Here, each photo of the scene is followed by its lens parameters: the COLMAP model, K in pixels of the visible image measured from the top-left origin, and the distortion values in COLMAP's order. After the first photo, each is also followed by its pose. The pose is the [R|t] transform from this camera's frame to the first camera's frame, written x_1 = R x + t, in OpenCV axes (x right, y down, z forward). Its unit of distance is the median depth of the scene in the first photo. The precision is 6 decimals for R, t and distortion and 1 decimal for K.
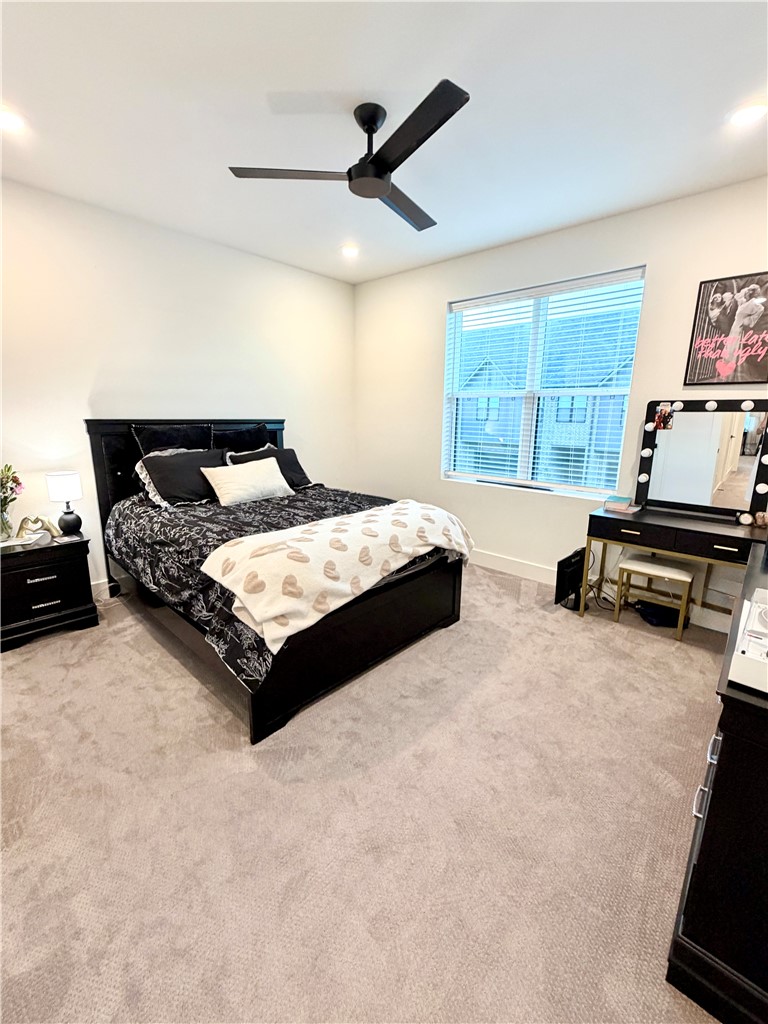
lens RADIAL K [[437.0, 0, 341.3], [0, 437.0, 499.5], [0, 0, 1]] dist [-0.001233, -0.000171]
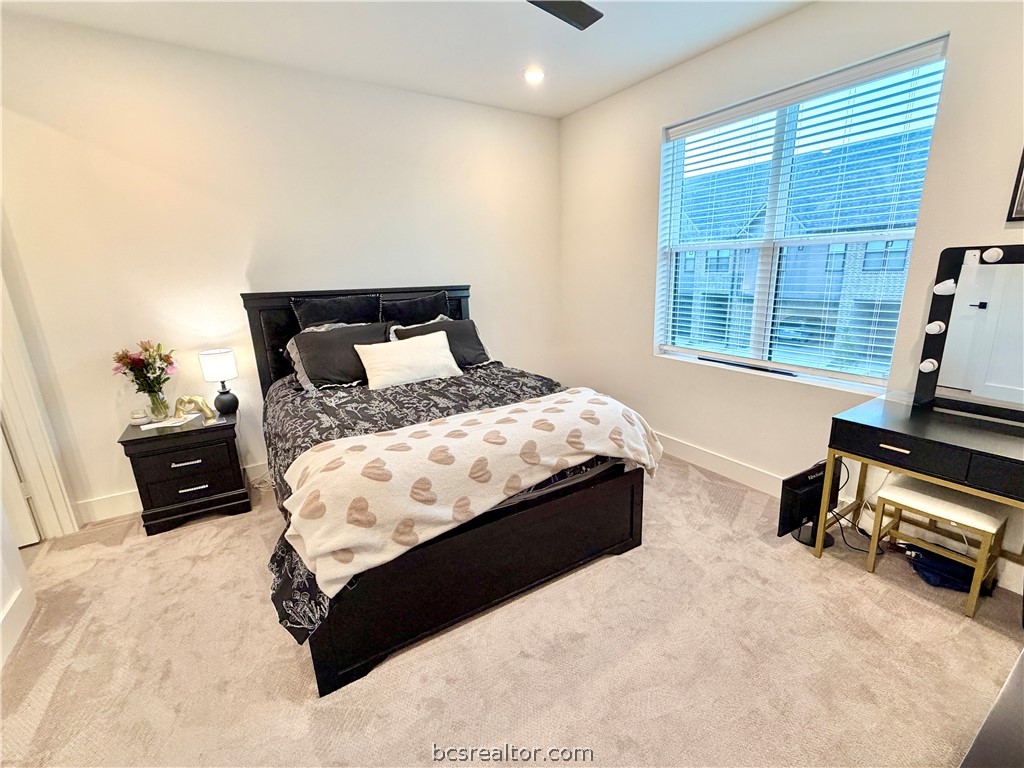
lens RADIAL K [[437.0, 0, 534.3], [0, 437.0, 376.4], [0, 0, 1]] dist [-0.001233, -0.000171]
pose [[0.975659, 0.020463, -0.218338, 0.252358], [-0.009139, 0.998566, 0.052749, -0.063622], [0.219104, -0.049469, 0.974447, 0.219136]]
